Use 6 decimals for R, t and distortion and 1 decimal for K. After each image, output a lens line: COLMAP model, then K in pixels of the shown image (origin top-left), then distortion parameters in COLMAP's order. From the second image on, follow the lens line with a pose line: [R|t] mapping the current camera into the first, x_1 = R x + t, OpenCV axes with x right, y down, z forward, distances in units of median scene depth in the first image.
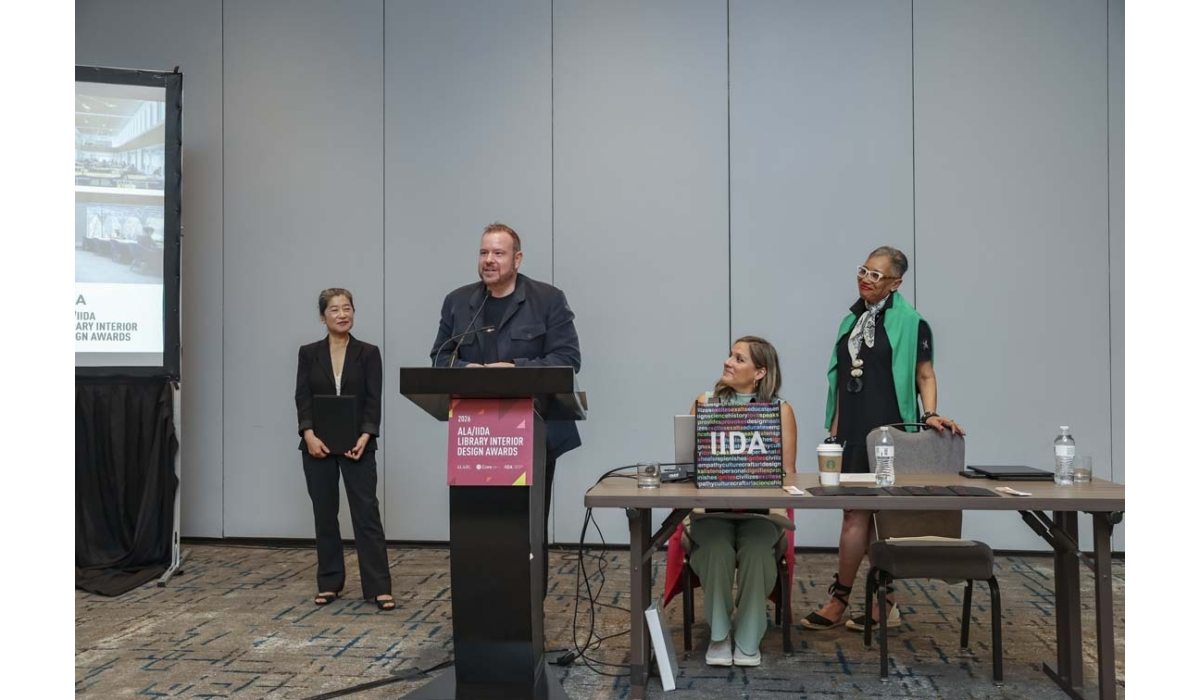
lens RADIAL K [[981.7, 0, 596.3], [0, 981.7, 363.9], [0, 0, 1]] dist [0.002996, 0.012393]
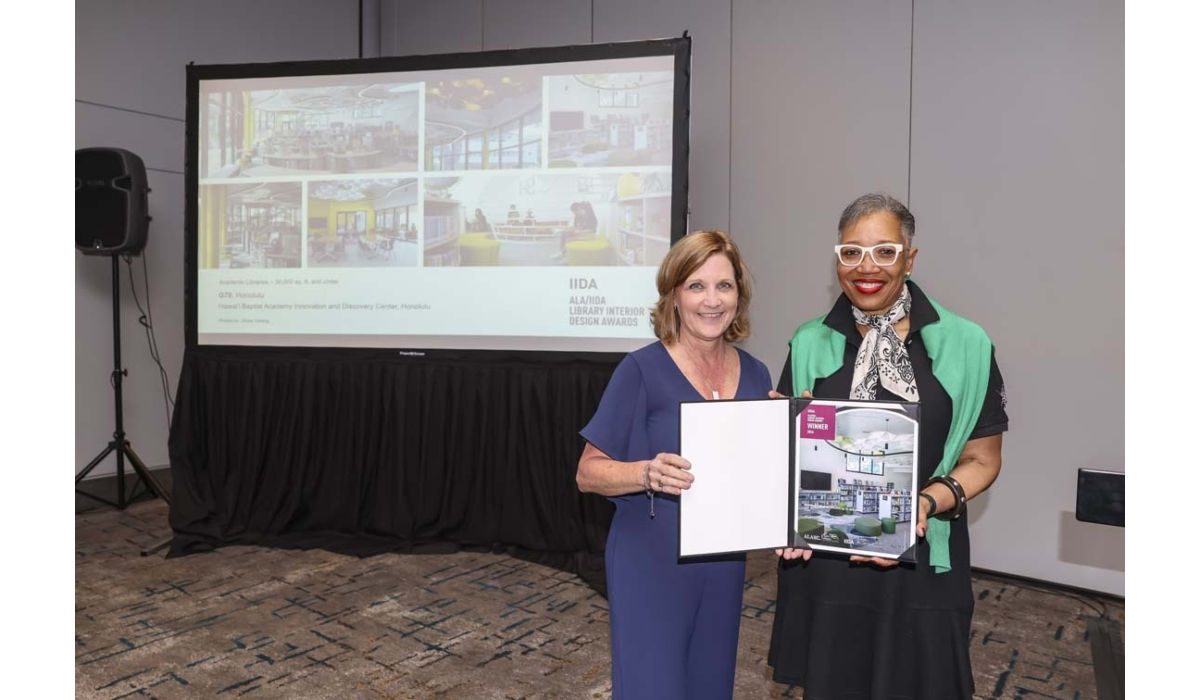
lens RADIAL K [[776.4, 0, 583.9], [0, 776.4, 352.6], [0, 0, 1]] dist [-0.104699, 0.095116]
pose [[0.860236, 0.039768, -0.508343, -0.133331], [-0.007867, 0.997870, 0.064751, -0.046421], [0.509835, -0.051702, 0.858717, 0.322398]]
